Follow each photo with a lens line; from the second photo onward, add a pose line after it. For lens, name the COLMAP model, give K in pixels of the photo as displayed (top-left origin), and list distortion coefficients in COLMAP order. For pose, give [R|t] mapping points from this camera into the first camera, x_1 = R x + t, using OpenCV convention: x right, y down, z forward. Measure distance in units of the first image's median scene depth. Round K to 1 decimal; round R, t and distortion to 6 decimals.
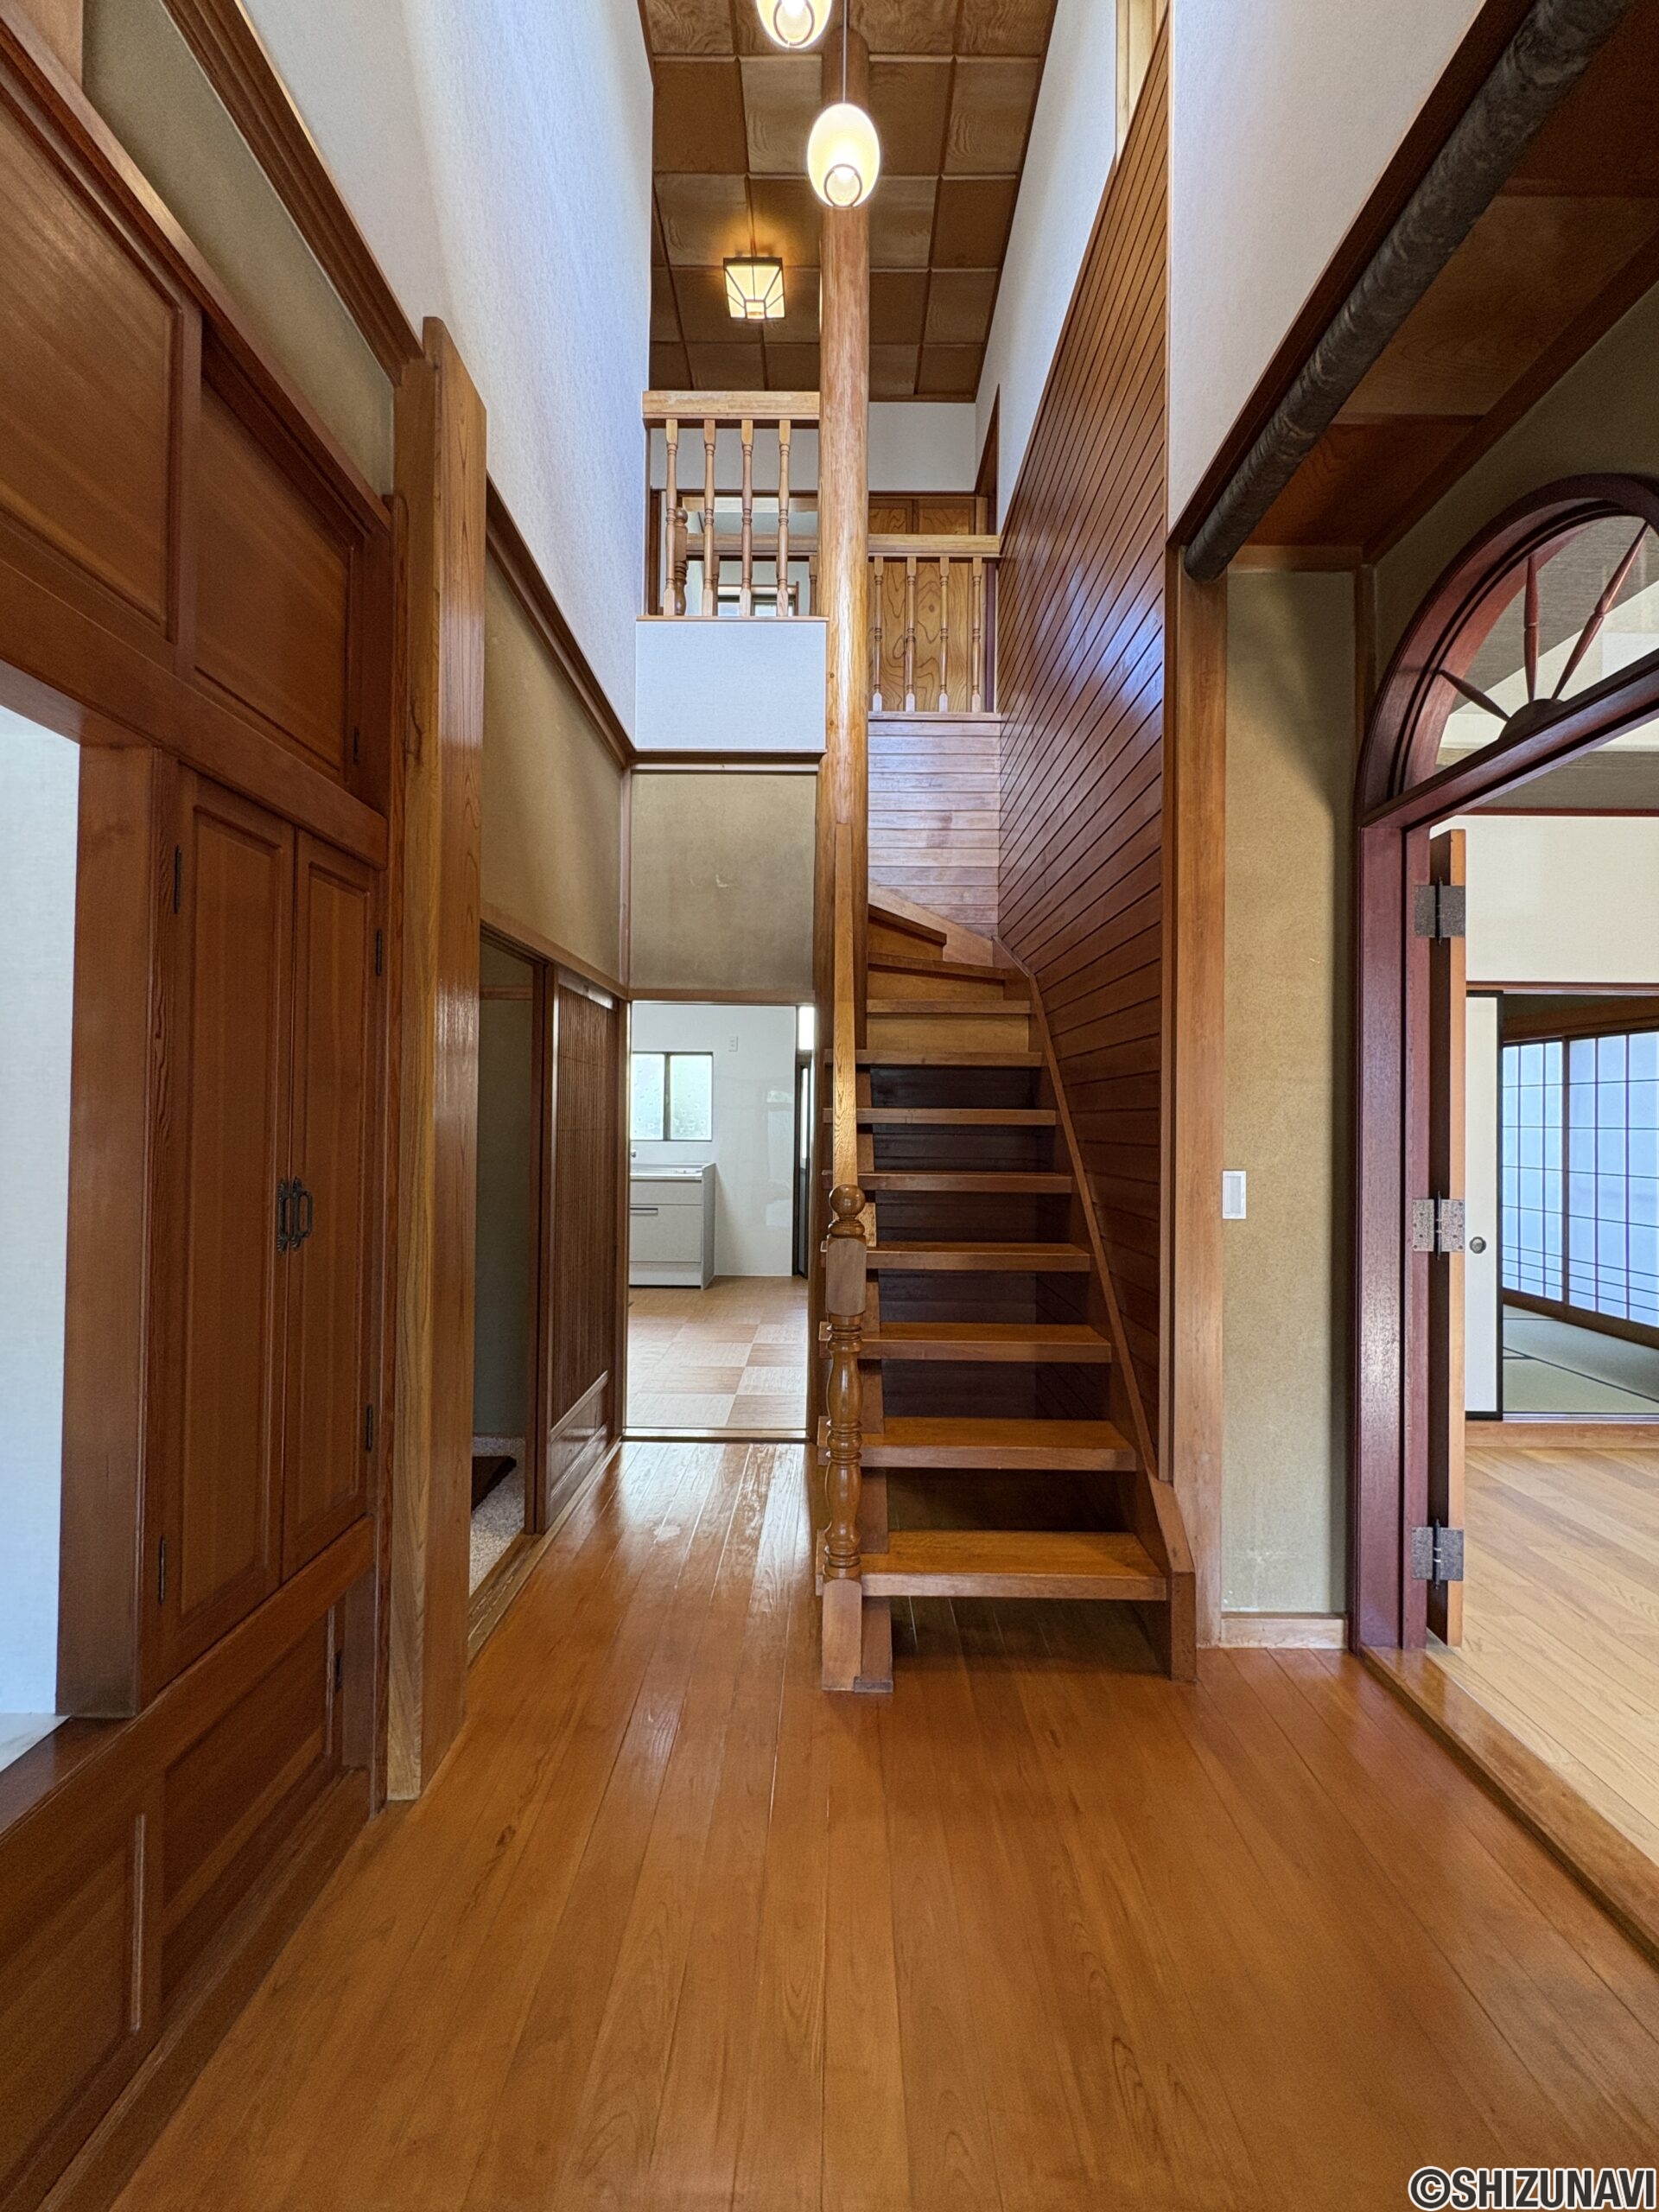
lens RADIAL K [[881.7, 0, 830.5], [0, 881.7, 1107.6], [0, 0, 1]] dist [0.001961, -0.000855]
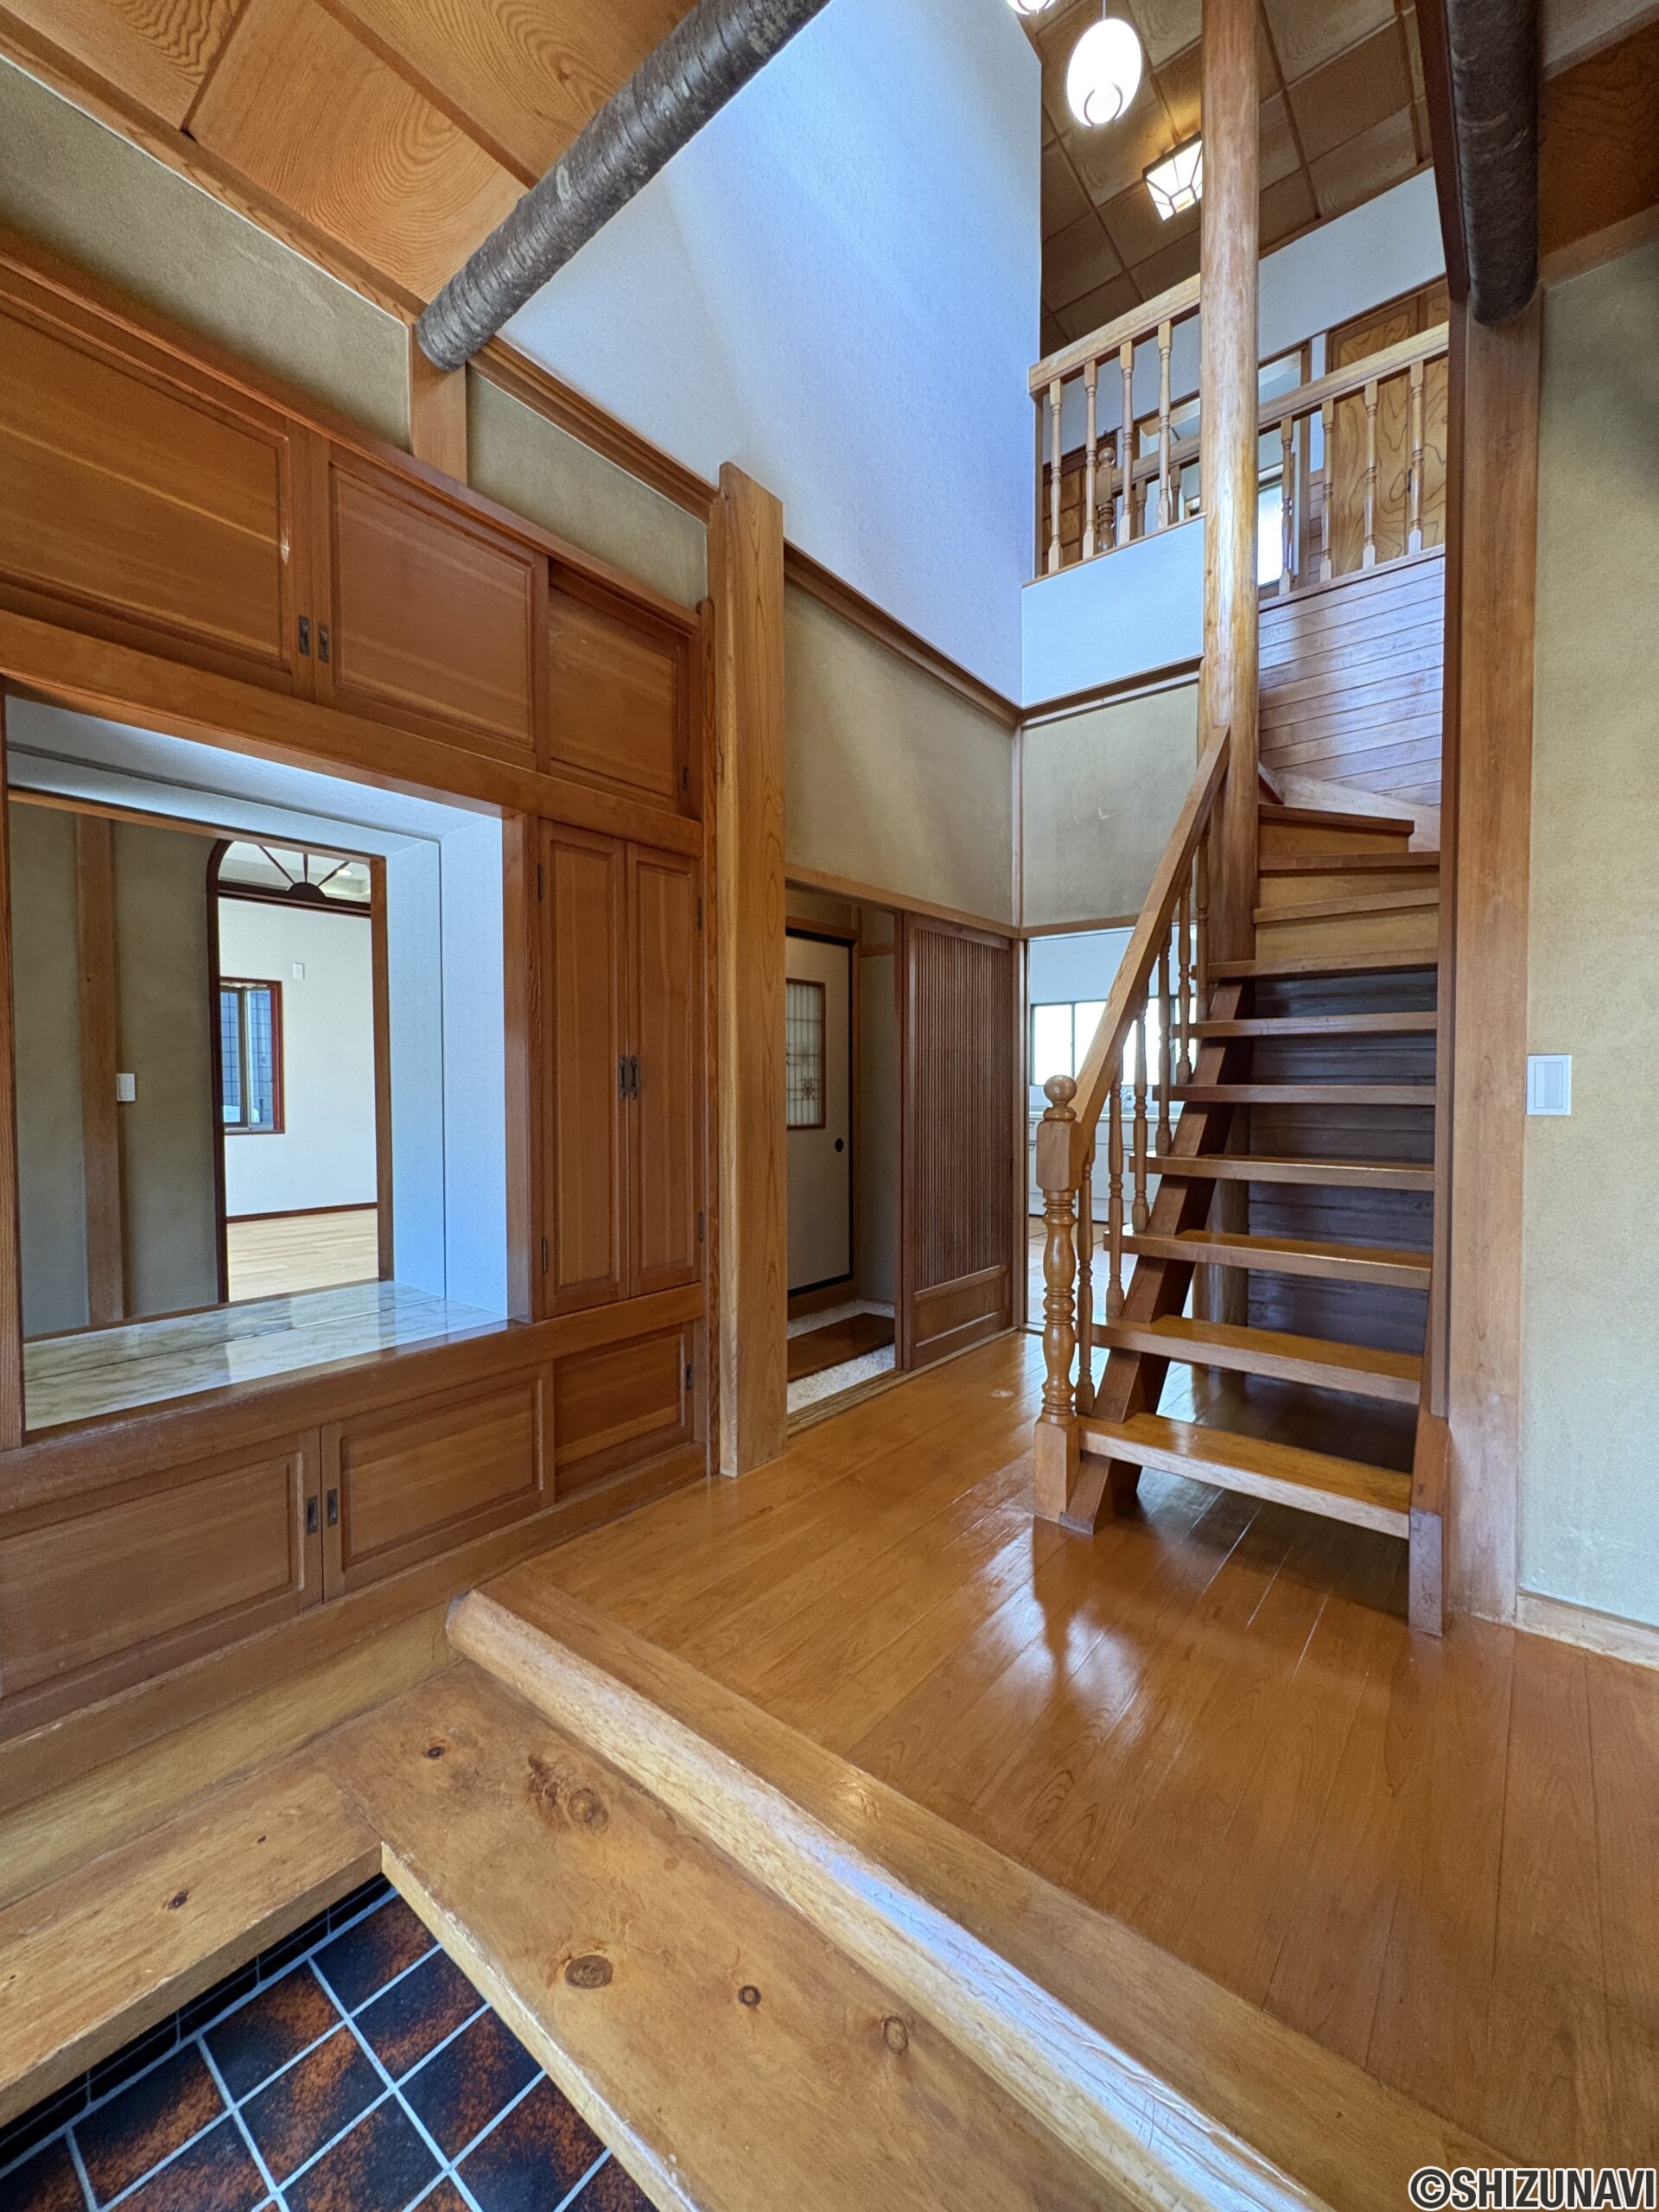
lens RADIAL K [[881.7, 0, 825.9], [0, 881.7, 1105.7], [0, 0, 1]] dist [0.001961, -0.000855]
pose [[0.778572, 0.005227, -0.627534, 0.443937], [0.017024, 0.999421, 0.029446, 0.082232], [0.627325, -0.033609, 0.778032, -0.036573]]
